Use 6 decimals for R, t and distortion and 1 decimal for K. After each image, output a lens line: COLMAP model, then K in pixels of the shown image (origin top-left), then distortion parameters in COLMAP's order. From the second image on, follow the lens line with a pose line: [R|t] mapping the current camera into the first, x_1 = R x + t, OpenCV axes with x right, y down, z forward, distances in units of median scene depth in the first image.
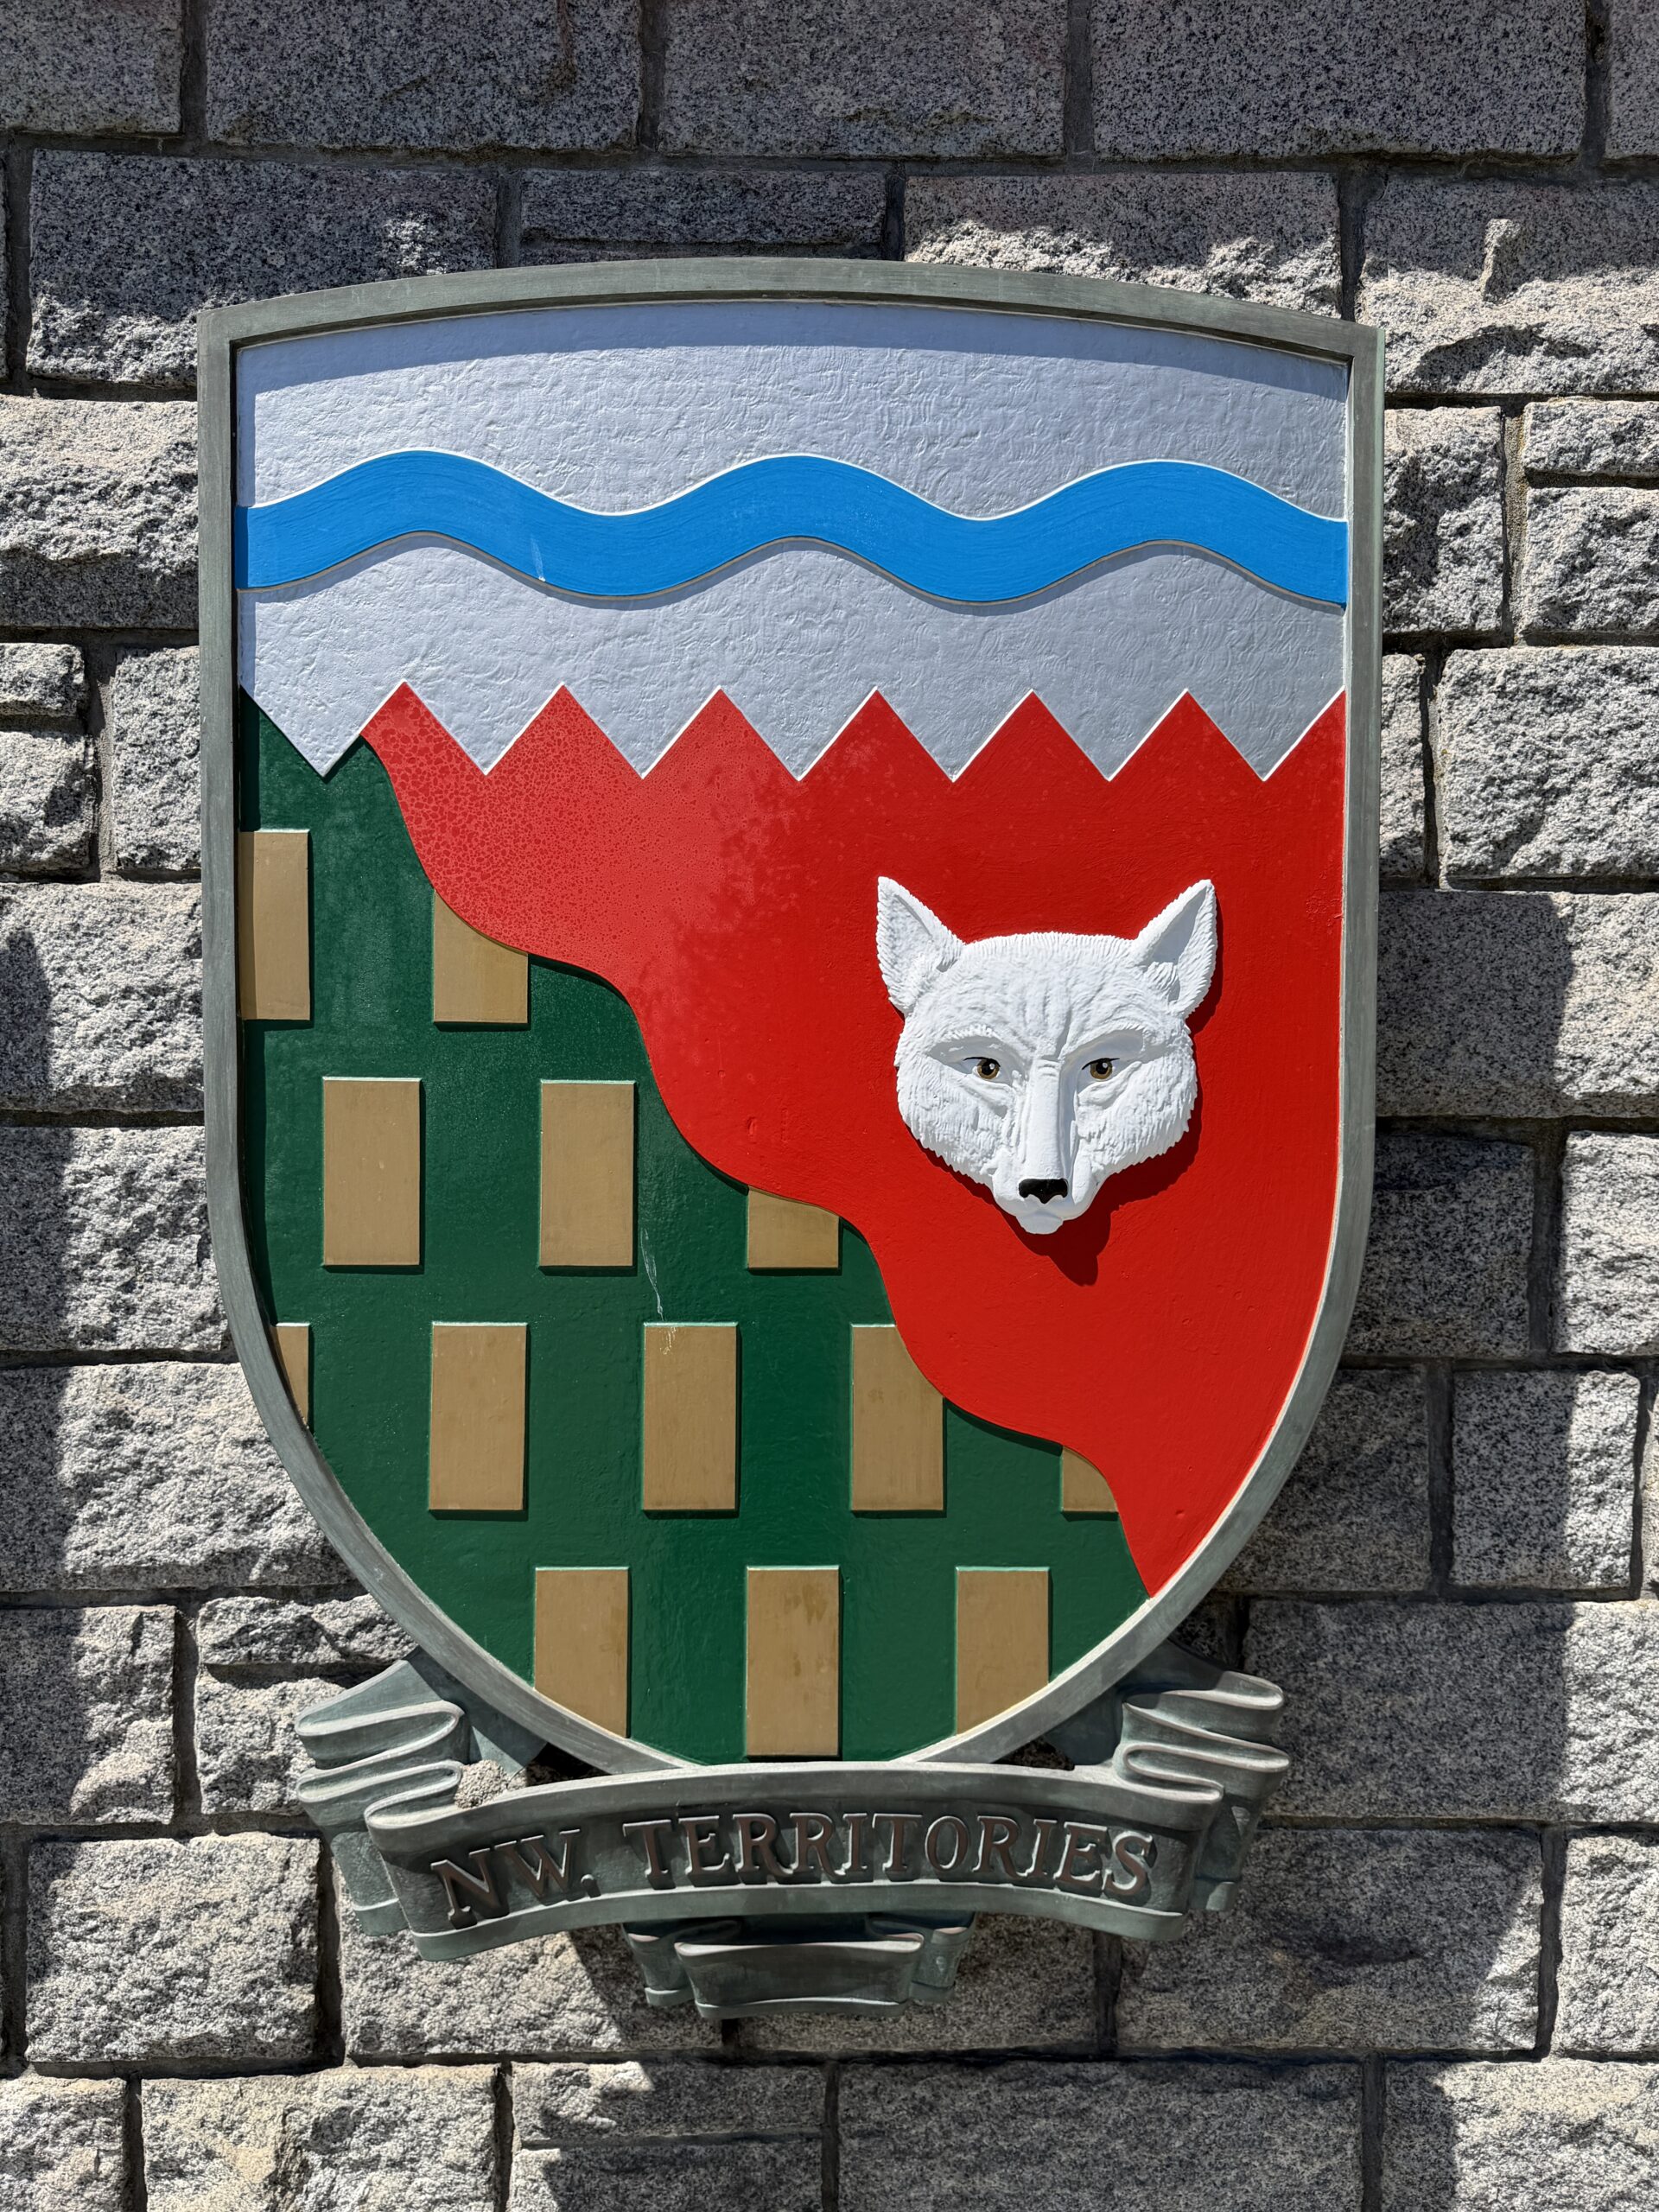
lens RADIAL K [[1547.1, 0, 827.5], [0, 1547.1, 1103.3], [0, 0, 1]] dist [0.015683, -0.003624]
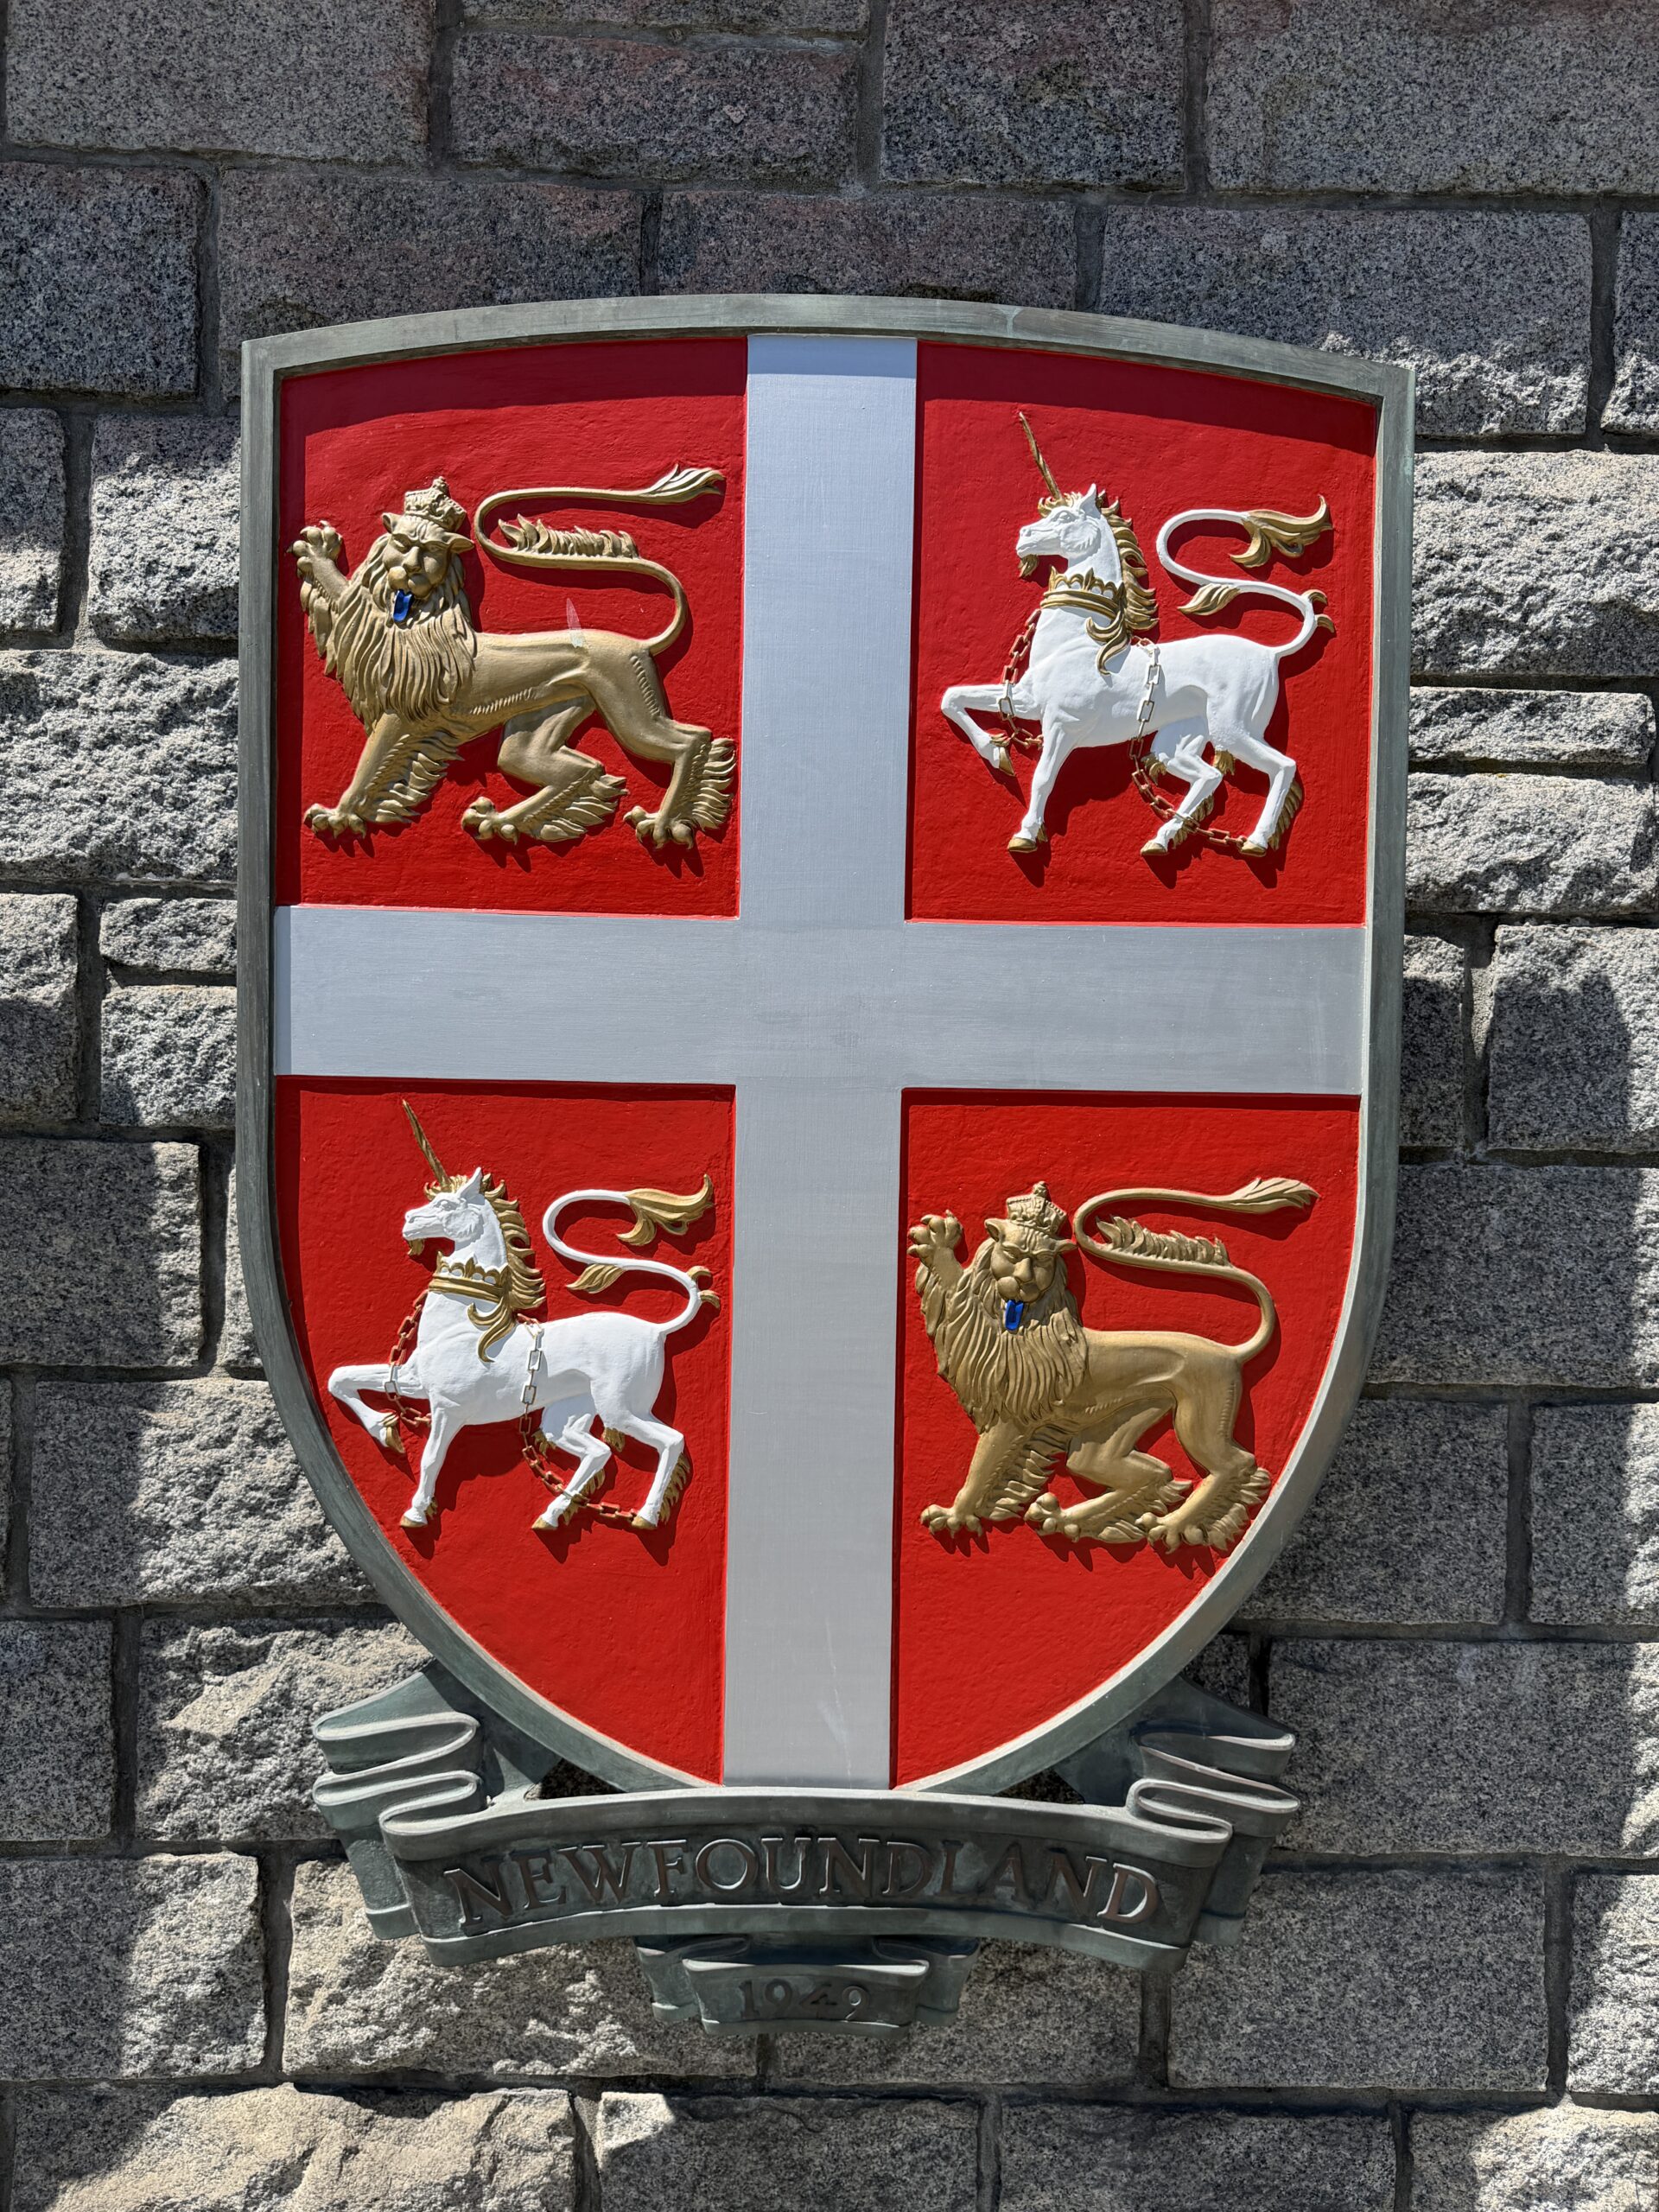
lens RADIAL K [[1547.1, 0, 826.3], [0, 1547.1, 1108.7], [0, 0, 1]] dist [0.015683, -0.003624]
pose [[0.999411, 0.013025, -0.031744, -0.986792], [-0.013350, 0.999860, -0.010054, -0.005896], [0.031609, 0.010472, 0.999445, -0.032640]]
